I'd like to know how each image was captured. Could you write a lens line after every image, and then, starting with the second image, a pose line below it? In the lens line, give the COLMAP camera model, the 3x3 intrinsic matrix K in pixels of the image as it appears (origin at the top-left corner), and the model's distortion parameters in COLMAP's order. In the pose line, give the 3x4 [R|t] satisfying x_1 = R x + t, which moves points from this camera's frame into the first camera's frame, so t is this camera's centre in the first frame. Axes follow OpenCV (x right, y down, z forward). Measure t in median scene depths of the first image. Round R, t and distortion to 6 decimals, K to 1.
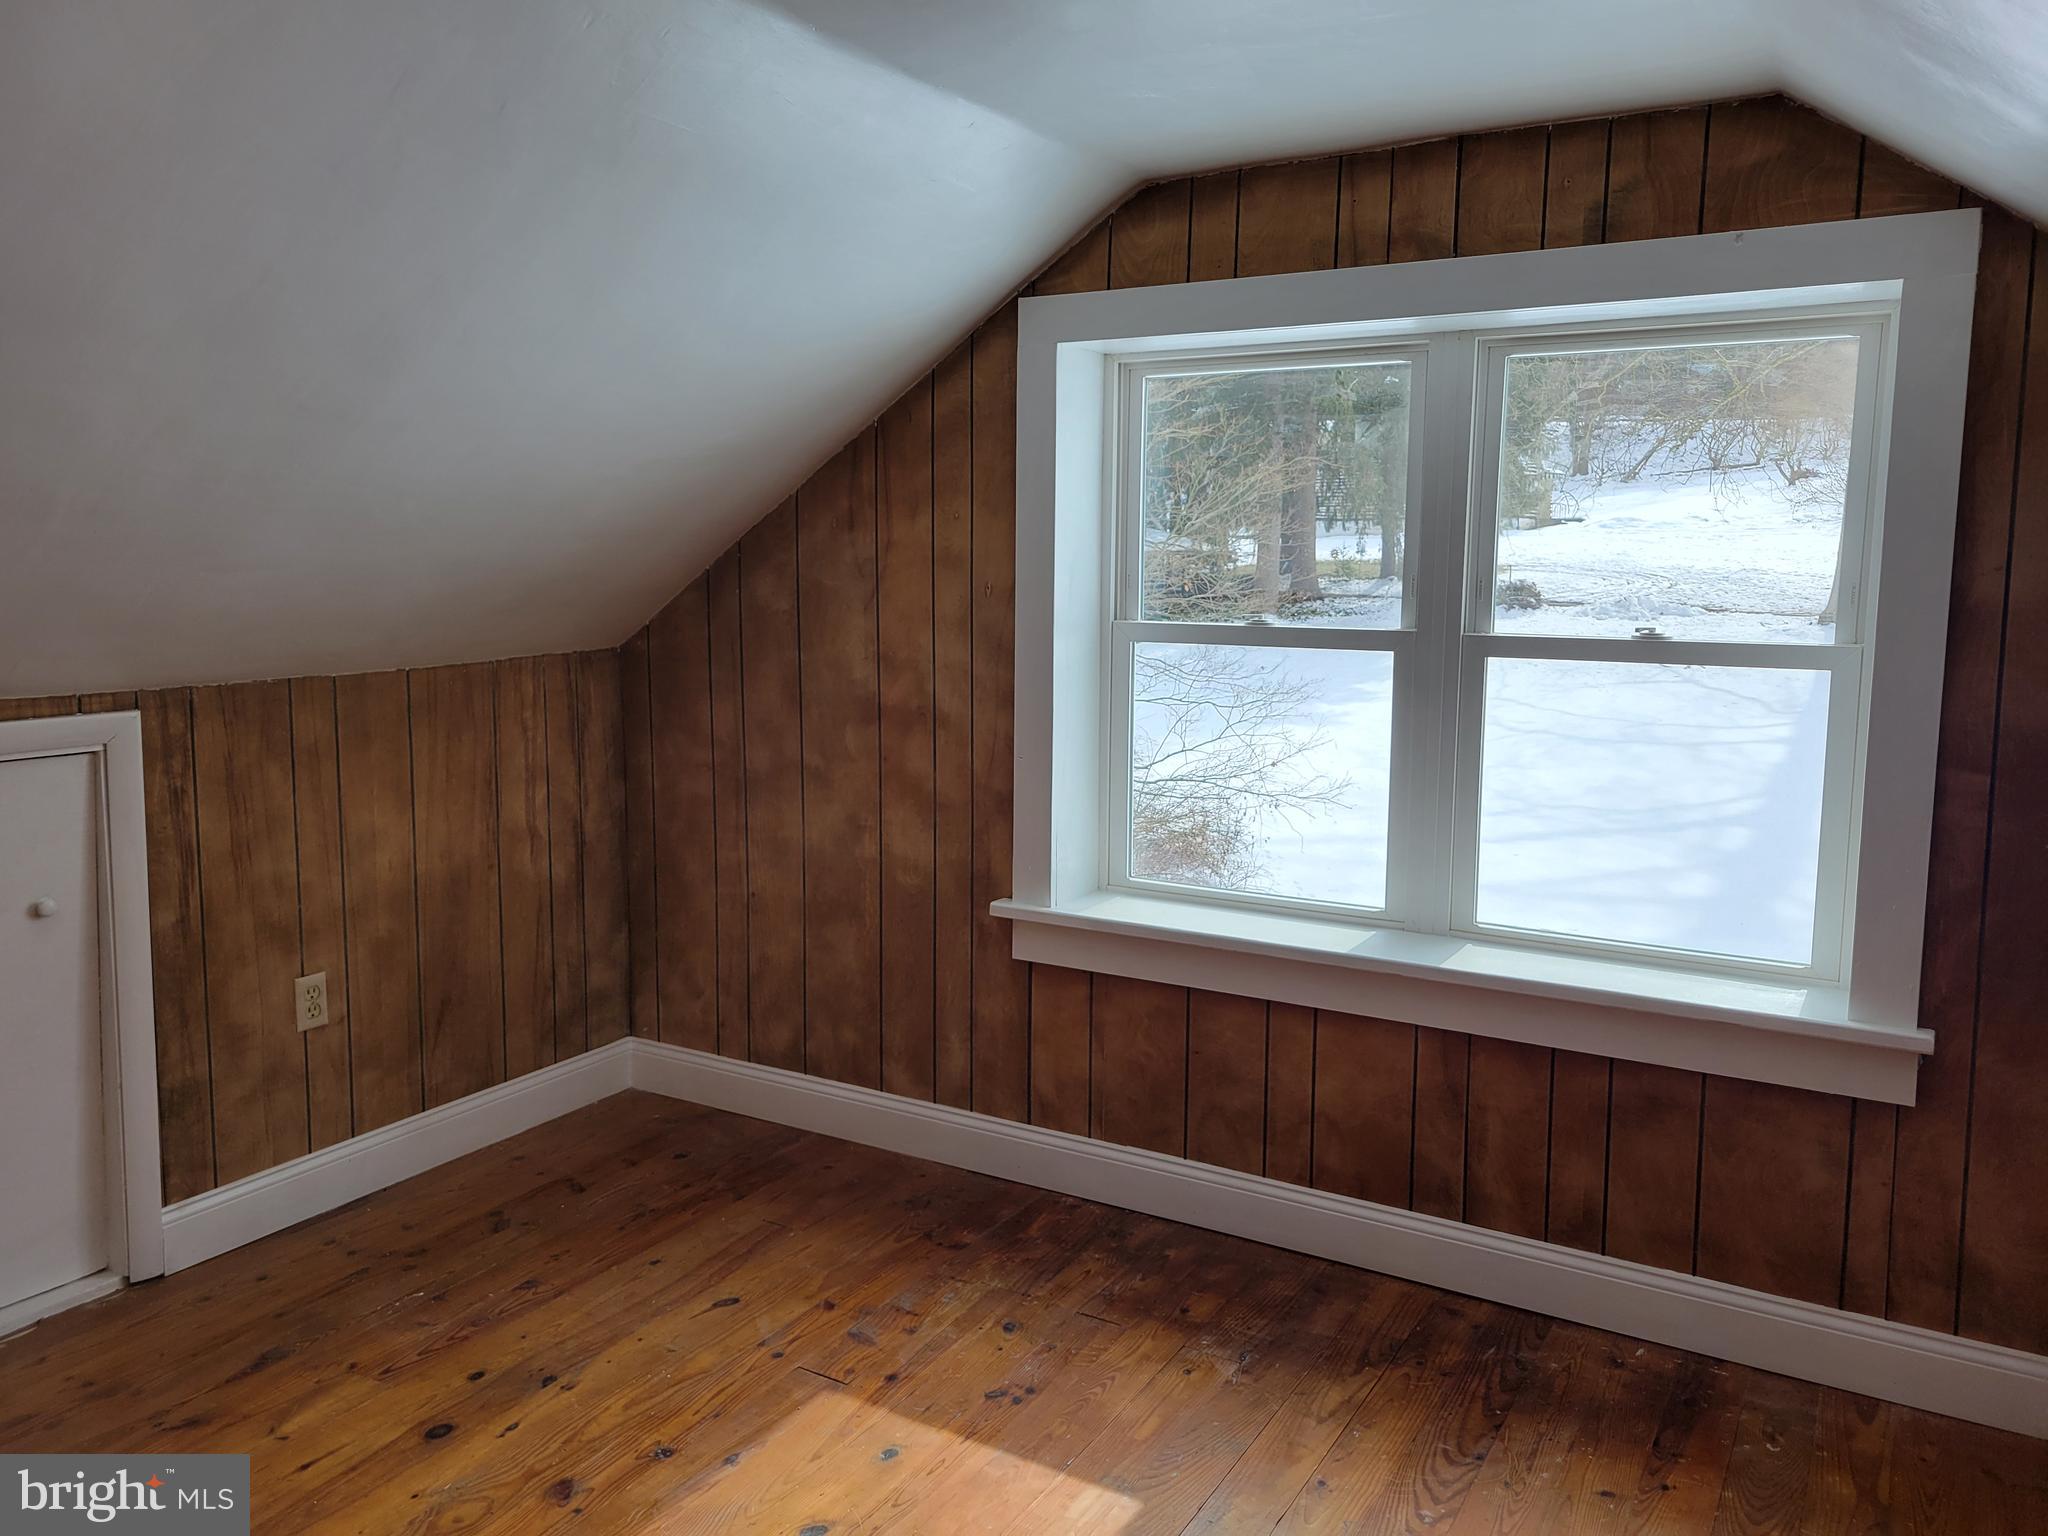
lens RADIAL K [[1553.6, 0, 1023.7], [0, 1553.6, 747.8], [0, 0, 1]] dist [0.043022, -0.025802]
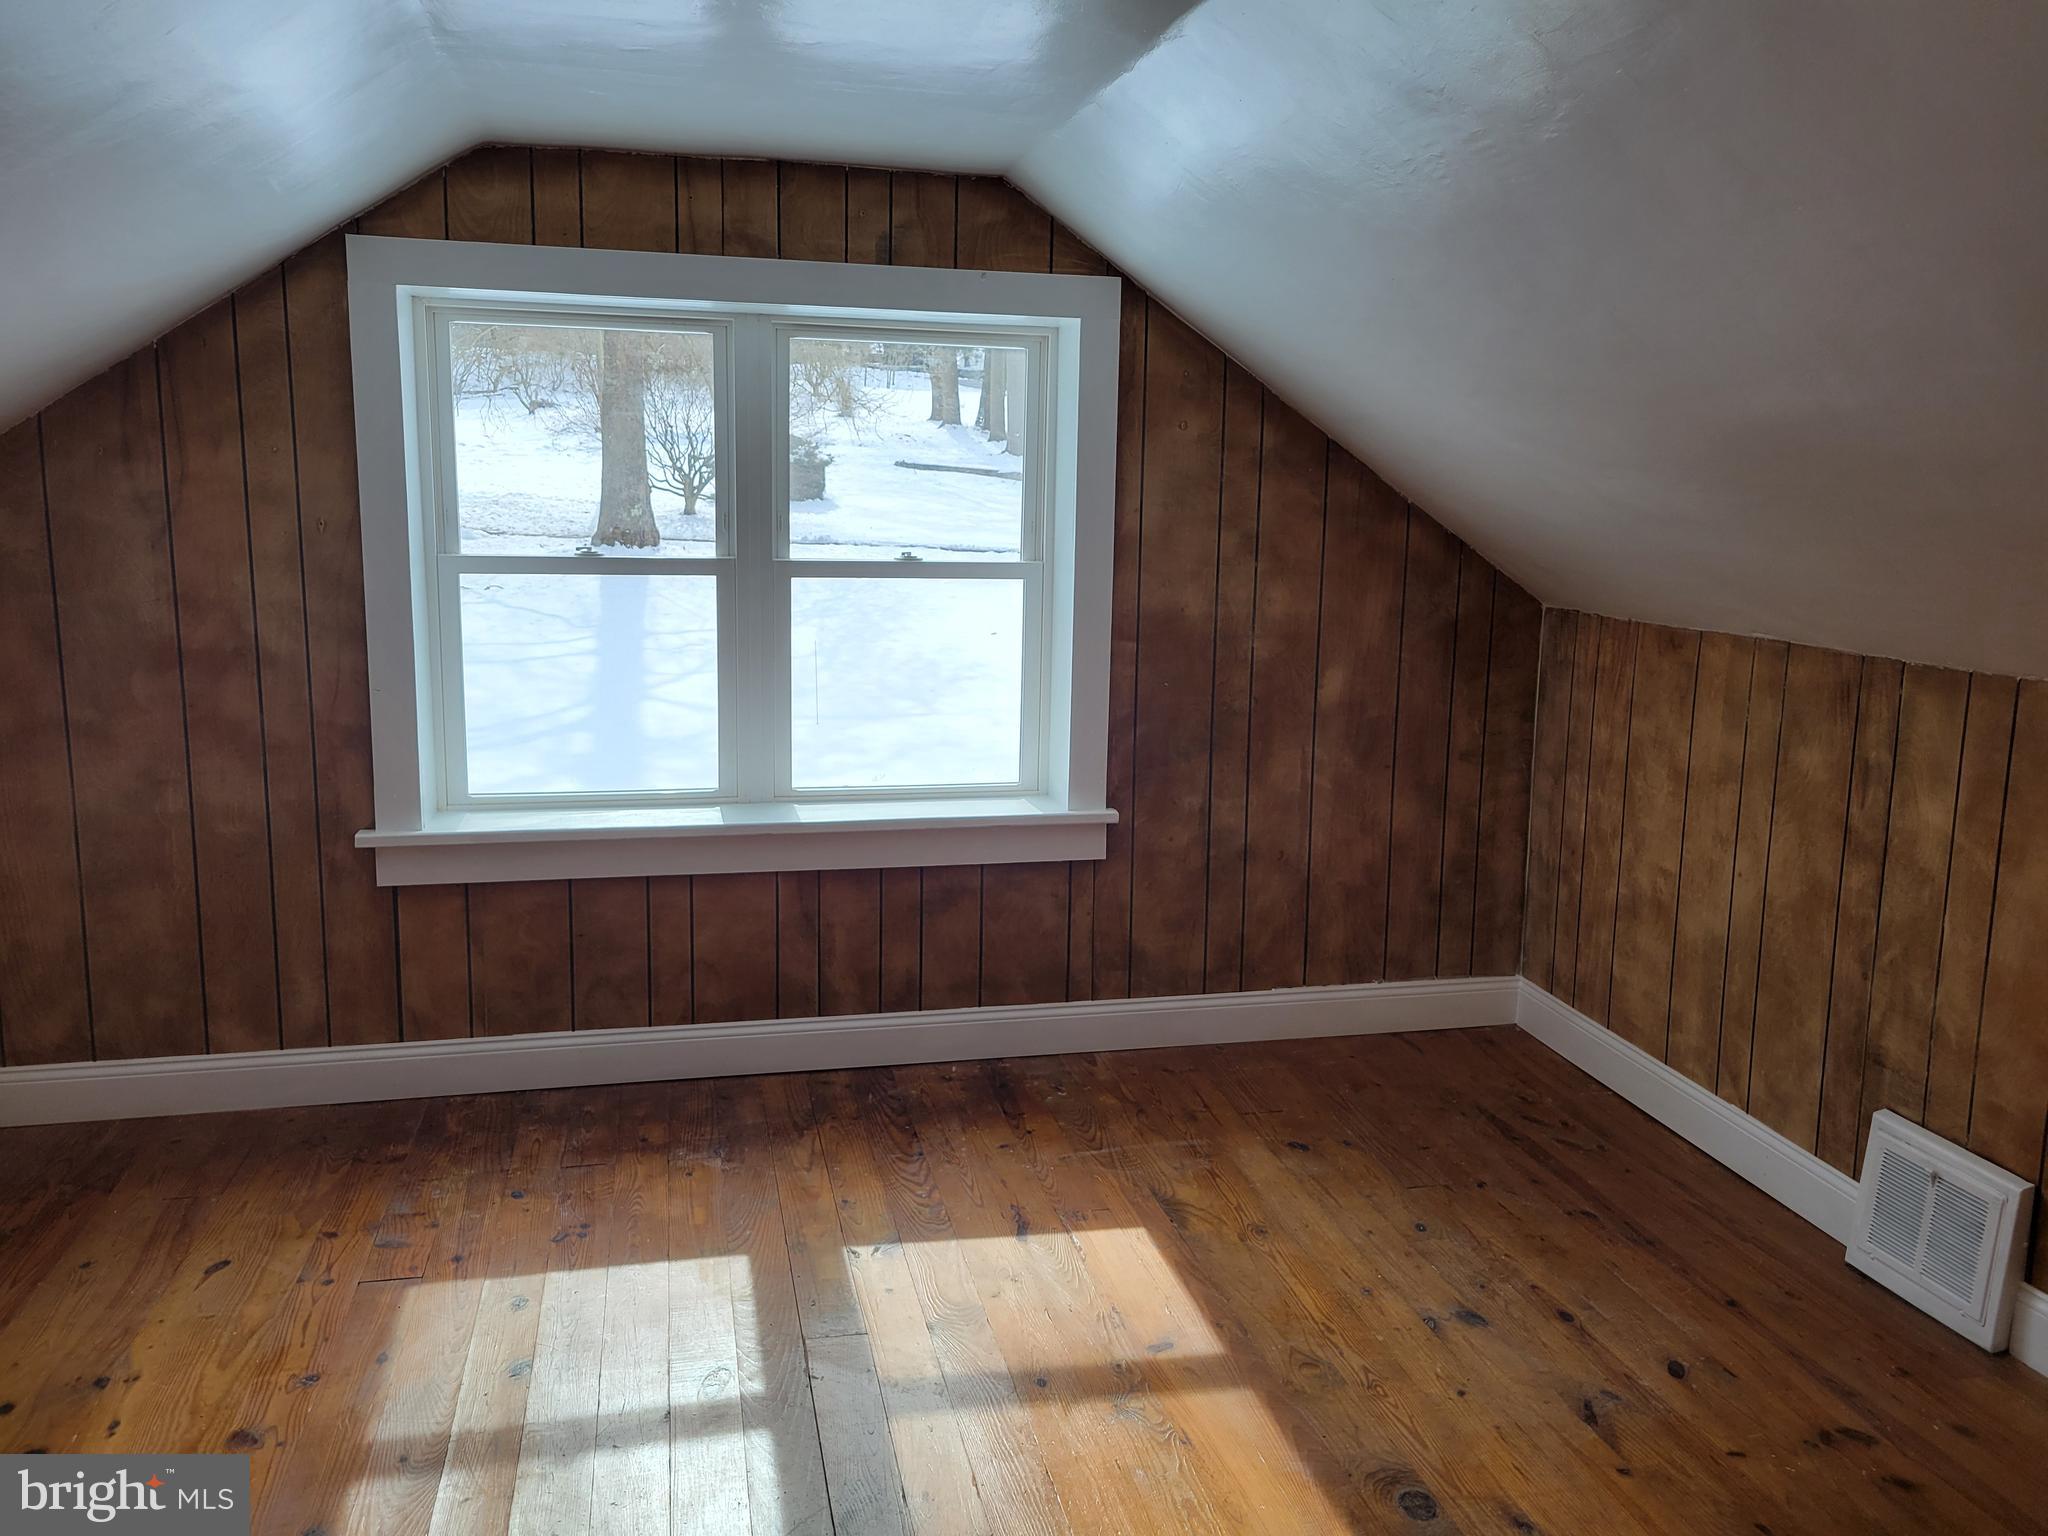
lens RADIAL K [[1579.6, 0, 1024.0], [0, 1579.6, 768.0], [0, 0, 1]] dist [0.047026, -0.003991]
pose [[0.722282, -0.116523, 0.681712, -0.456281], [0.072529, 0.993031, 0.092891, -0.010273], [-0.687785, -0.017649, 0.725700, -0.064096]]
